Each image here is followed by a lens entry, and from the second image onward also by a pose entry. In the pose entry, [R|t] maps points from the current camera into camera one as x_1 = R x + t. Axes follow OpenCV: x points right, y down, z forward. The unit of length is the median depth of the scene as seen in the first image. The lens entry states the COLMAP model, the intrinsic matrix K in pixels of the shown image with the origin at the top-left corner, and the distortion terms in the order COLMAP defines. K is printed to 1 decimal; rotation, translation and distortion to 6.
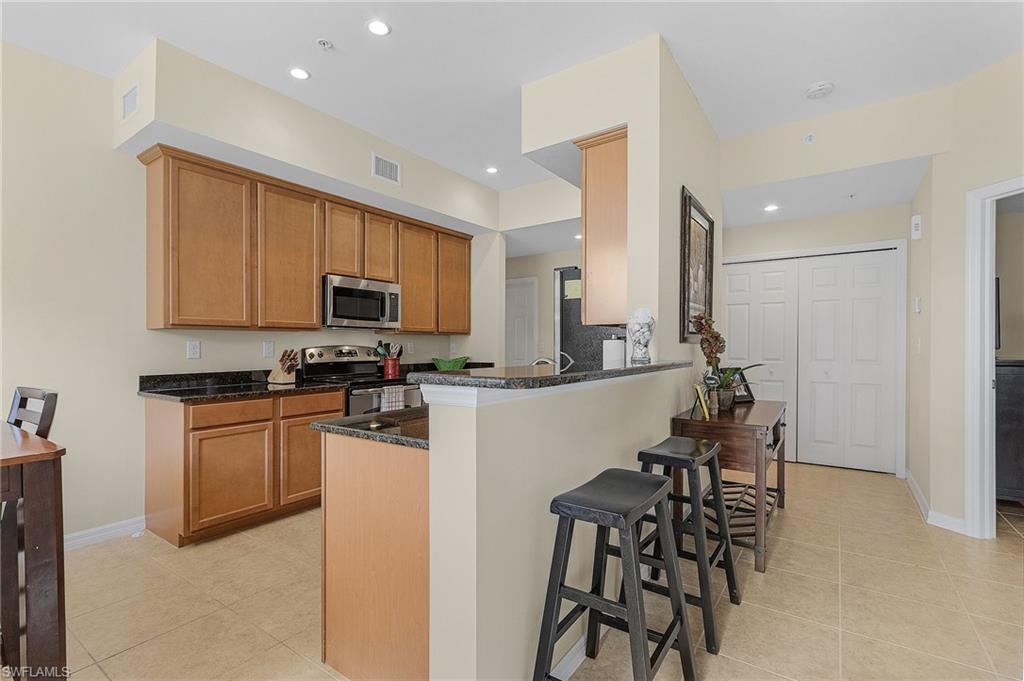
lens RADIAL K [[473.6, 0, 509.0], [0, 473.6, 347.2], [0, 0, 1]] dist [-0.001191, -0.000158]
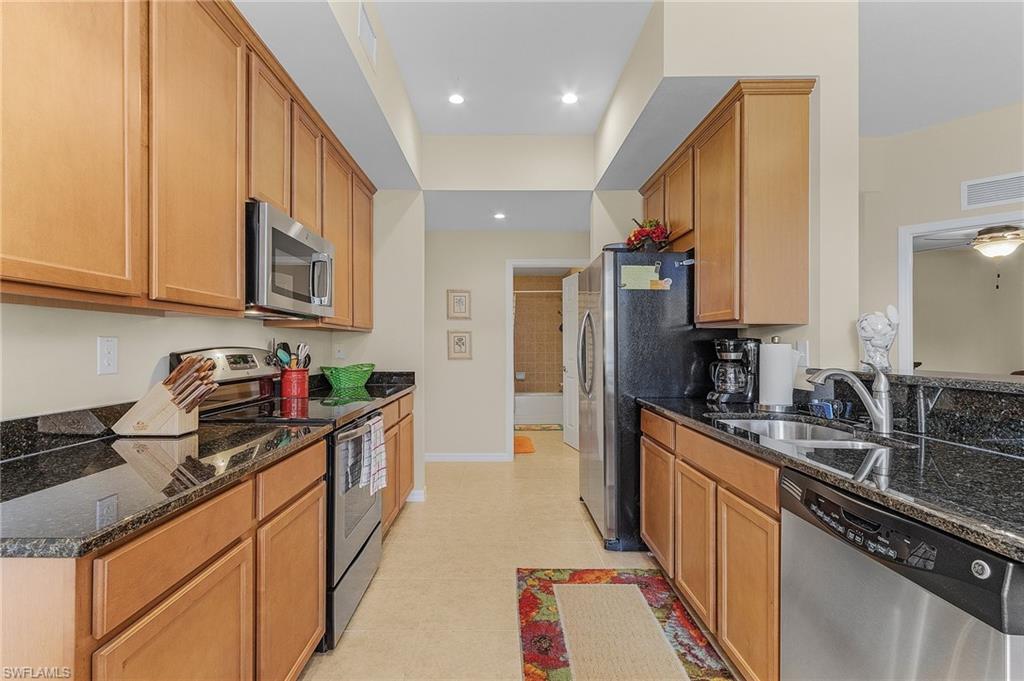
lens RADIAL K [[473.6, 0, 510.7], [0, 473.6, 346.8], [0, 0, 1]] dist [-0.001191, -0.000158]
pose [[0.818004, 0.012859, 0.575068, -0.448744], [-0.009259, 0.999915, -0.009188, -0.000174], [-0.575137, 0.002192, 0.818054, 0.457184]]
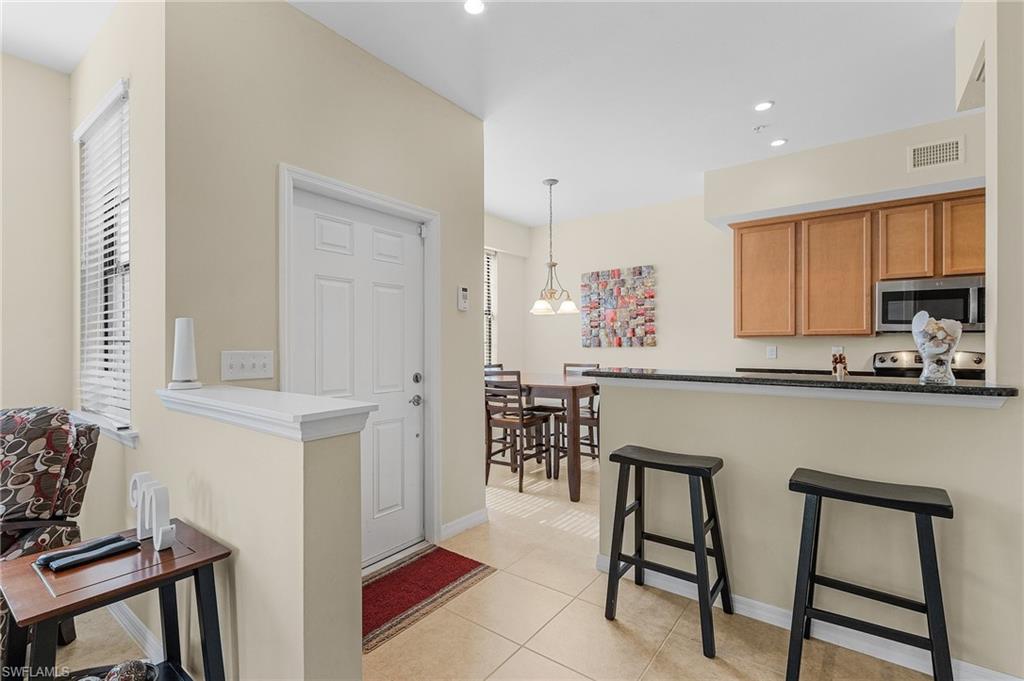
lens RADIAL K [[473.6, 0, 510.4], [0, 473.6, 343.9], [0, 0, 1]] dist [-0.001191, -0.000158]
pose [[0.003587, 0.003839, -0.999986, 0.654698], [0.003888, 0.999985, 0.003853, -0.025540], [0.999986, -0.003902, 0.003572, 0.196871]]
